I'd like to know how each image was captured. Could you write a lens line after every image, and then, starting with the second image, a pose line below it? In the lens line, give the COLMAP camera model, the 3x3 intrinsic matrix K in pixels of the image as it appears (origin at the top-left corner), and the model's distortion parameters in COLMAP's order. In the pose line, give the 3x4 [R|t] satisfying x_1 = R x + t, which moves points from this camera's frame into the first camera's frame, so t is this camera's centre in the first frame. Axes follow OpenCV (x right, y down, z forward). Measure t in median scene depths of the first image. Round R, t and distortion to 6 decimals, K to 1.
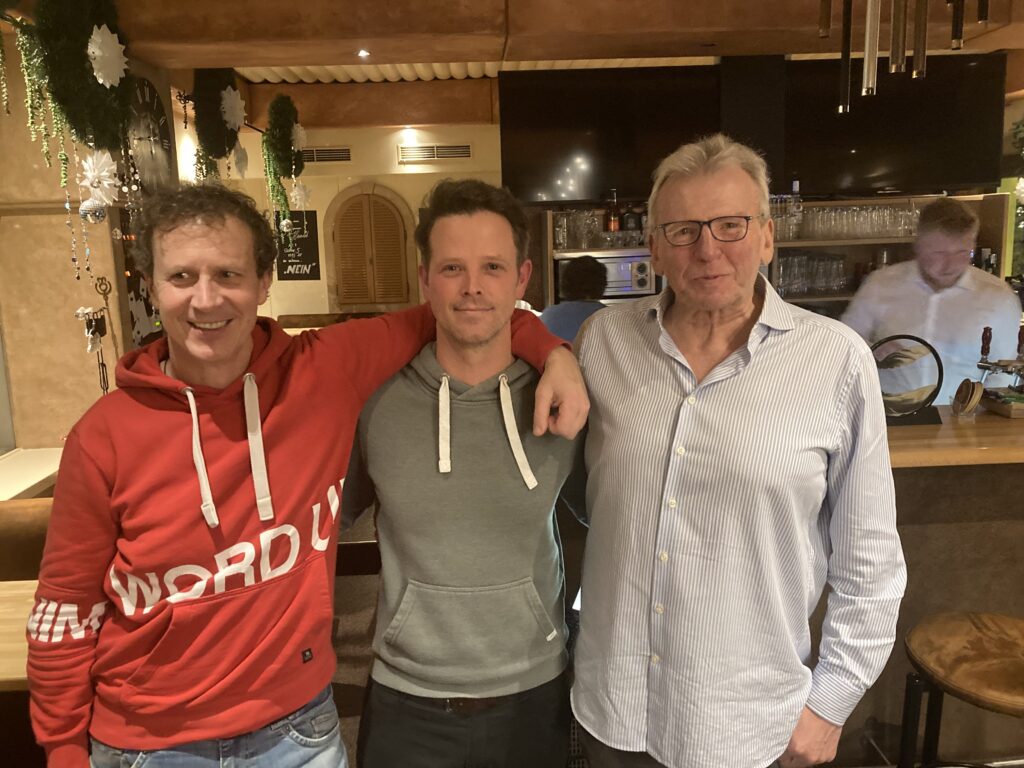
lens RADIAL K [[823.4, 0, 510.1], [0, 823.4, 368.5], [0, 0, 1]] dist [0.008961, -0.003702]
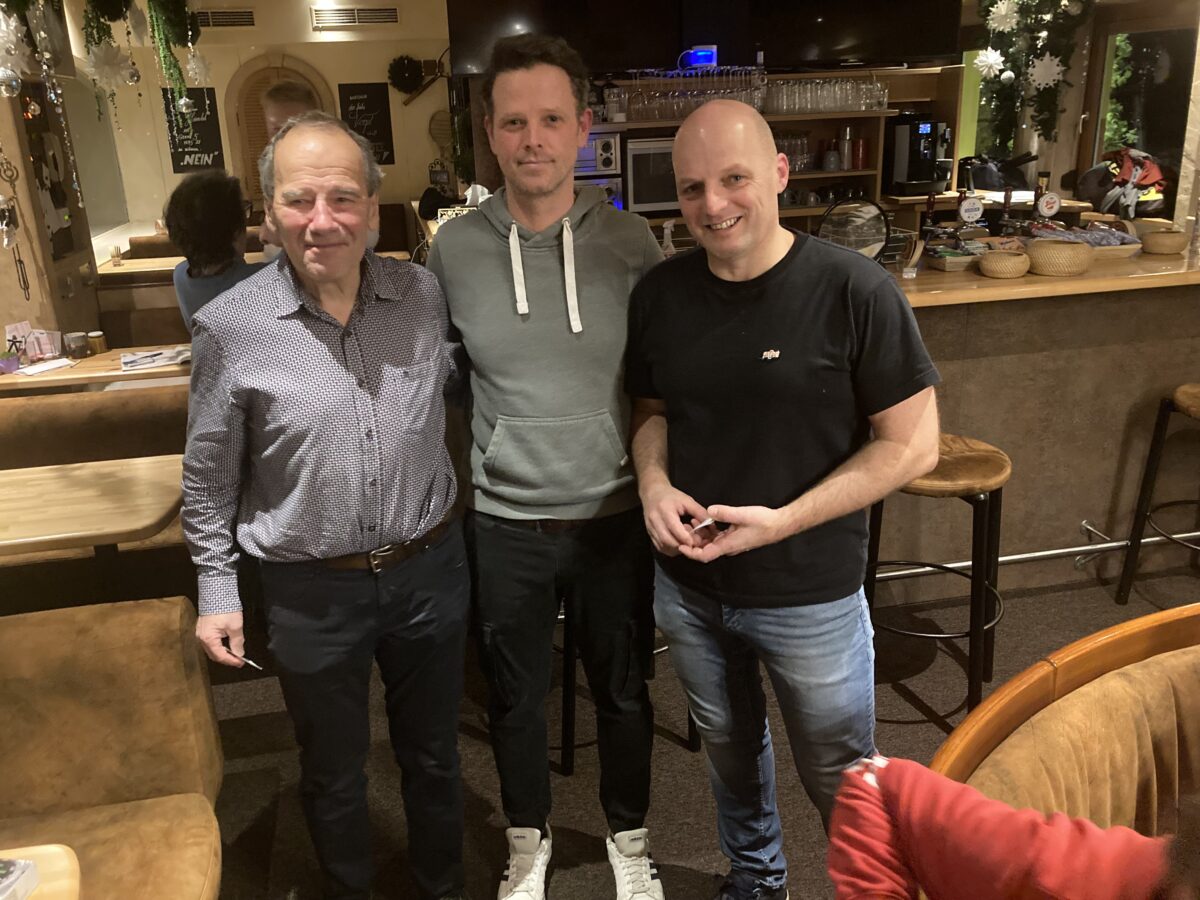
lens RADIAL K [[965.0, 0, 587.8], [0, 965.0, 426.5], [0, 0, 1]] dist [0.008961, -0.003702]
pose [[0.986861, -0.054759, 0.152007, -0.046658], [0.032467, 0.988835, 0.145435, 0.033934], [-0.158274, -0.138589, 0.977621, -0.129605]]
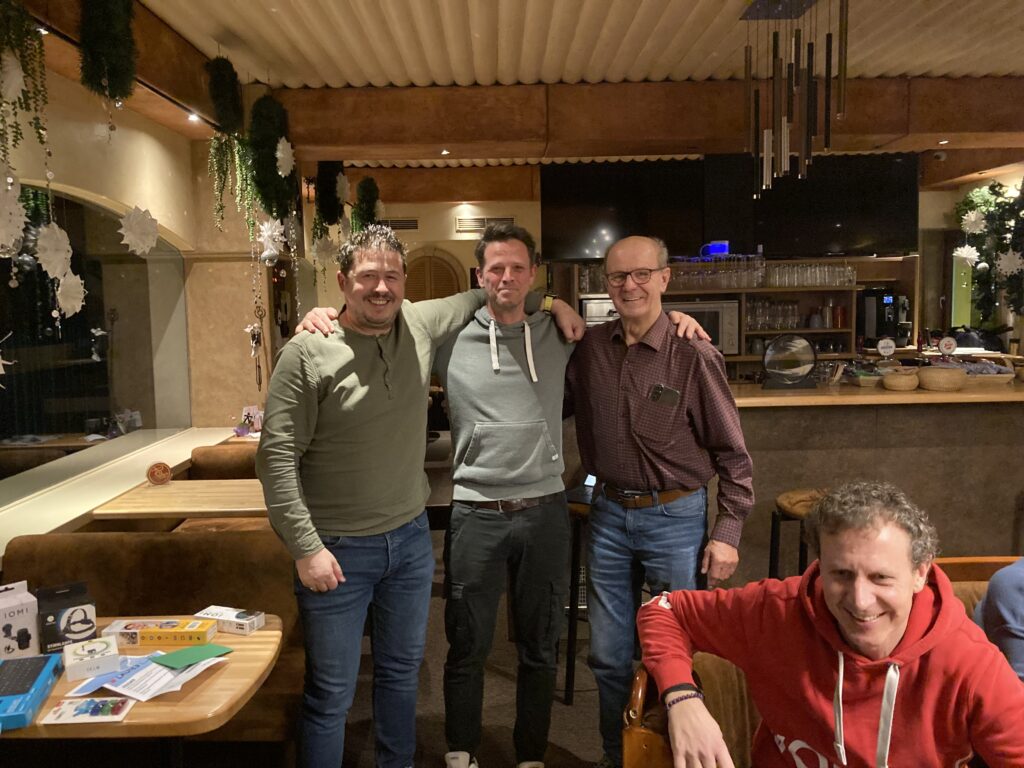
lens RADIAL K [[823.4, 0, 513.0], [0, 823.4, 372.9], [0, 0, 1]] dist [0.008961, -0.003702]
pose [[0.999341, 0.014861, -0.033123, -0.009037], [-0.017450, 0.996698, -0.079306, 0.094835], [0.031835, 0.079832, 0.996300, -0.339577]]
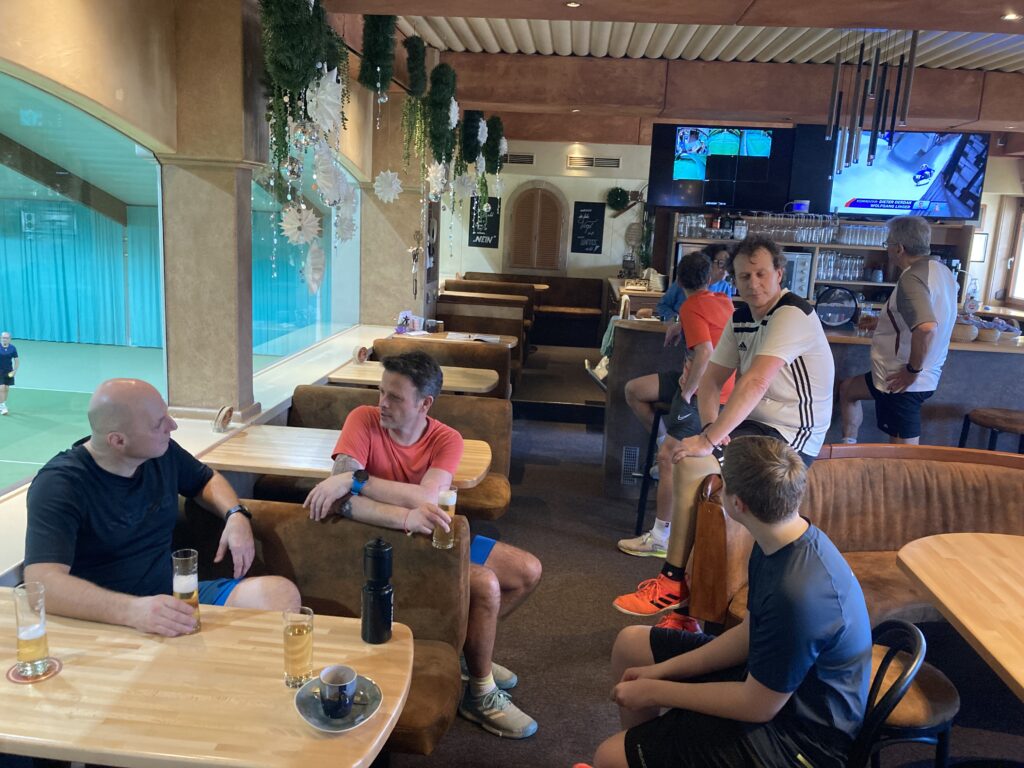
lens RADIAL K [[823.4, 0, 504.0], [0, 823.4, 399.4], [0, 0, 1]] dist [0.008961, -0.003702]
pose [[0.987574, 0.106816, -0.115276, -0.059863], [-0.101015, 0.993360, 0.055065, 0.115655], [0.120393, -0.042736, 0.991806, -0.656609]]
